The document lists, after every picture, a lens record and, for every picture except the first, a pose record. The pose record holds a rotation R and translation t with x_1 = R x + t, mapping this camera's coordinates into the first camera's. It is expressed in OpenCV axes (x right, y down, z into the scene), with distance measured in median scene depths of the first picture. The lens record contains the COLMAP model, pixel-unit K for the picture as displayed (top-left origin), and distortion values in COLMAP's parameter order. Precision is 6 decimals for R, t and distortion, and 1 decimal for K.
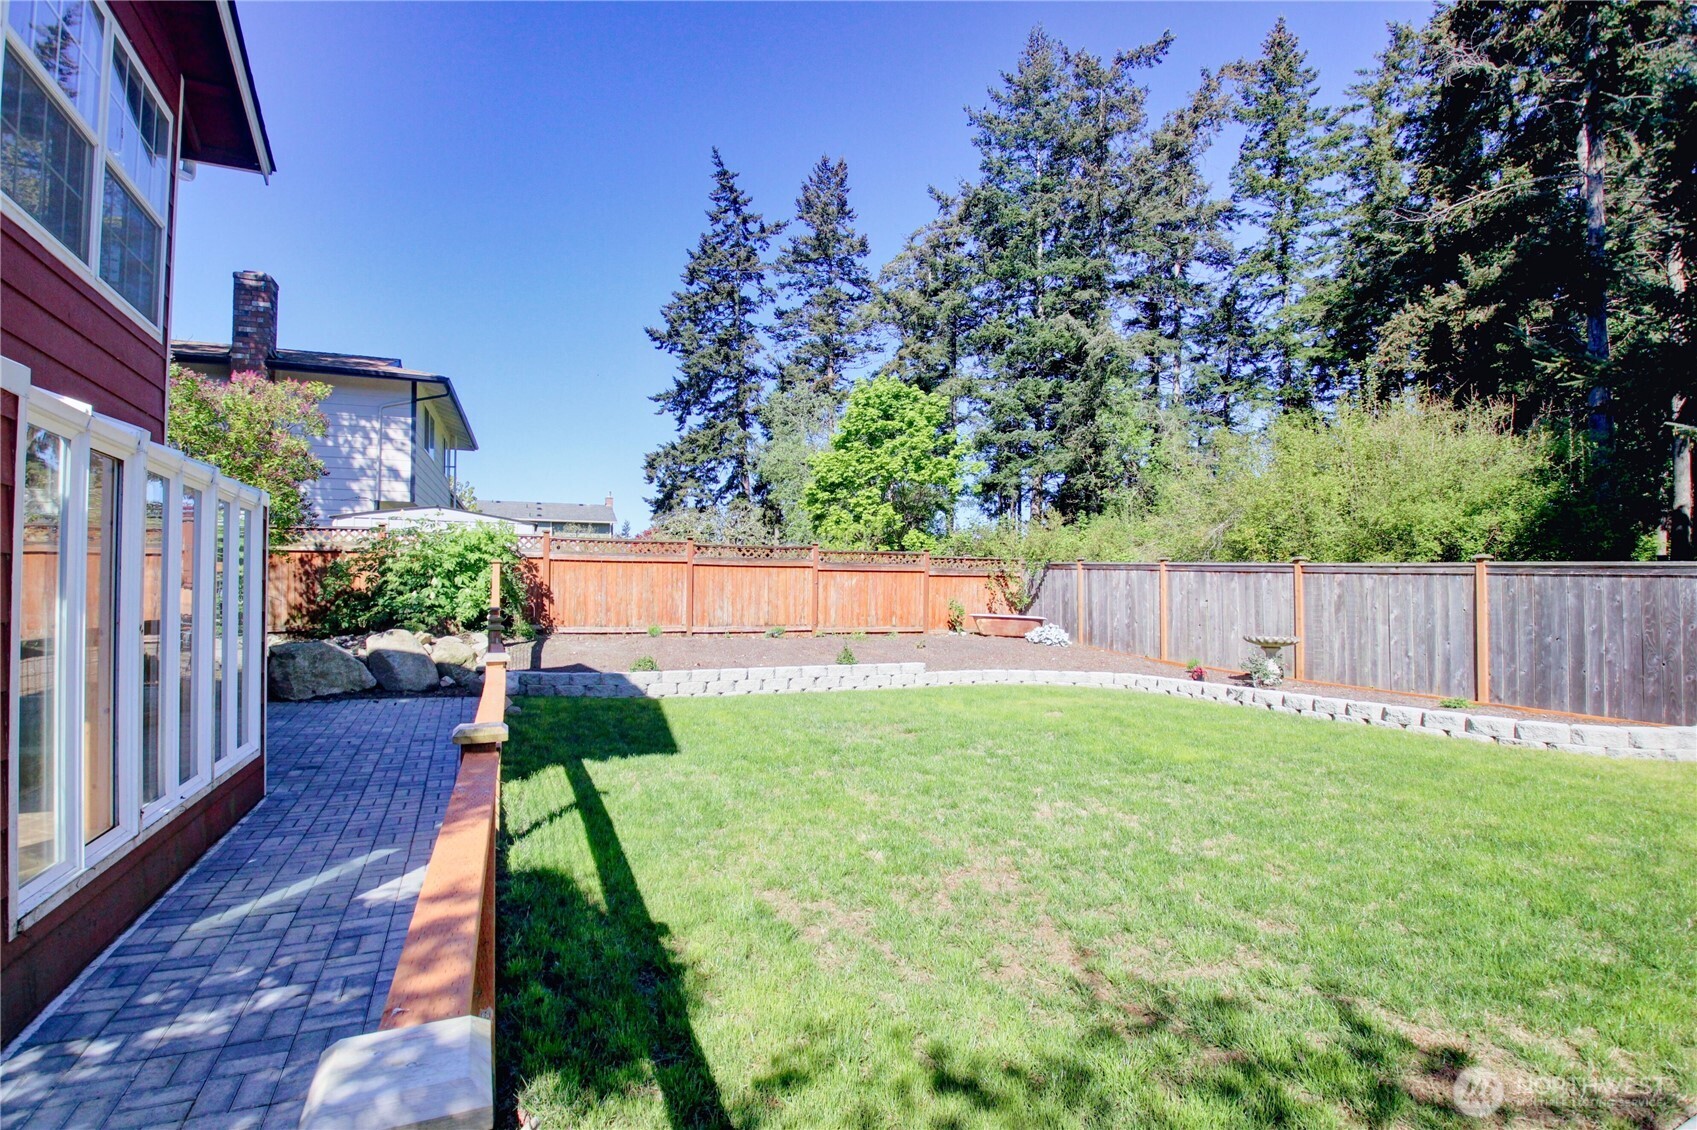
lens RADIAL K [[787.8, 0, 847.9], [0, 787.8, 575.5], [0, 0, 1]] dist [-0.021263, -0.004891]
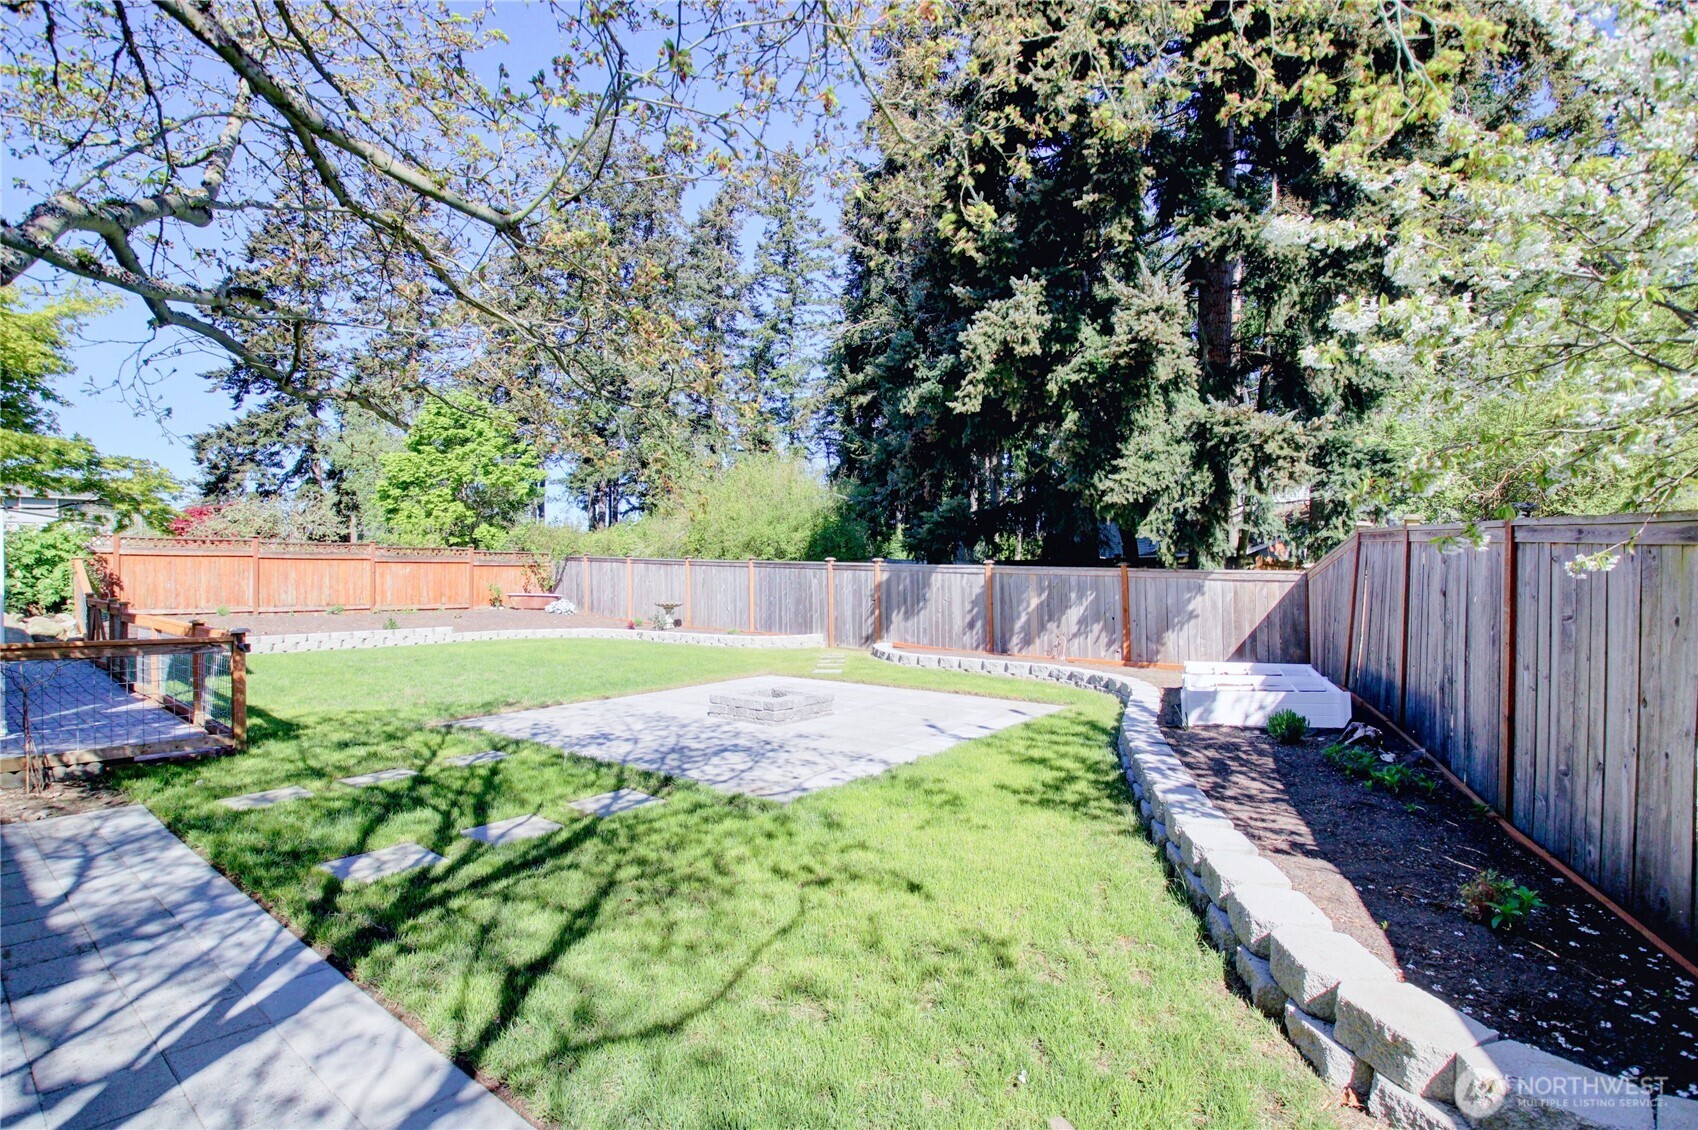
lens RADIAL K [[788.3, 0, 854.4], [0, 788.3, 571.0], [0, 0, 1]] dist [-0.021263, -0.004891]
pose [[0.892612, -0.006212, 0.450782, 0.049337], [-0.000517, 0.999890, 0.014804, -0.006385], [-0.450825, -0.013447, 0.892511, -0.286067]]
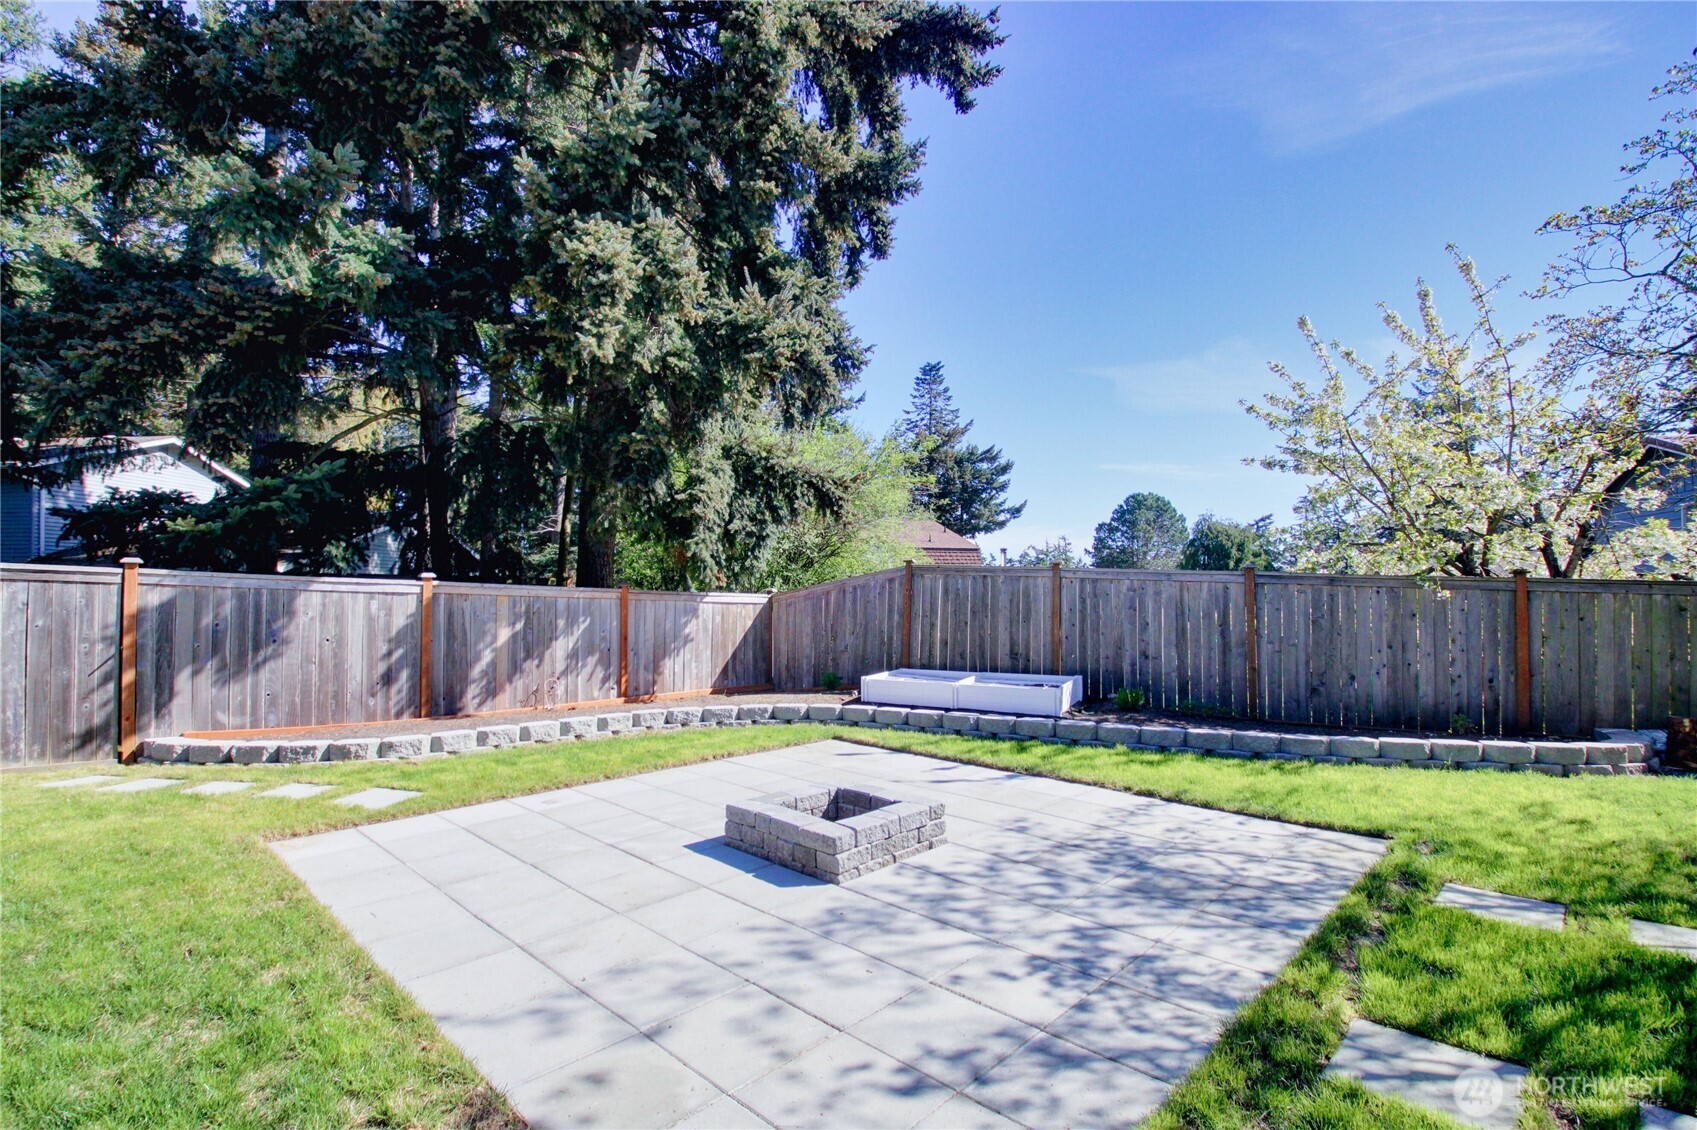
lens RADIAL K [[787.8, 0, 849.9], [0, 787.8, 576.0], [0, 0, 1]] dist [-0.021263, -0.004891]
pose [[-0.342517, 0.017819, 0.939342, -0.049407], [-0.019725, 0.999463, -0.026152, 0.005003], [-0.939304, -0.027486, -0.341982, 0.335698]]
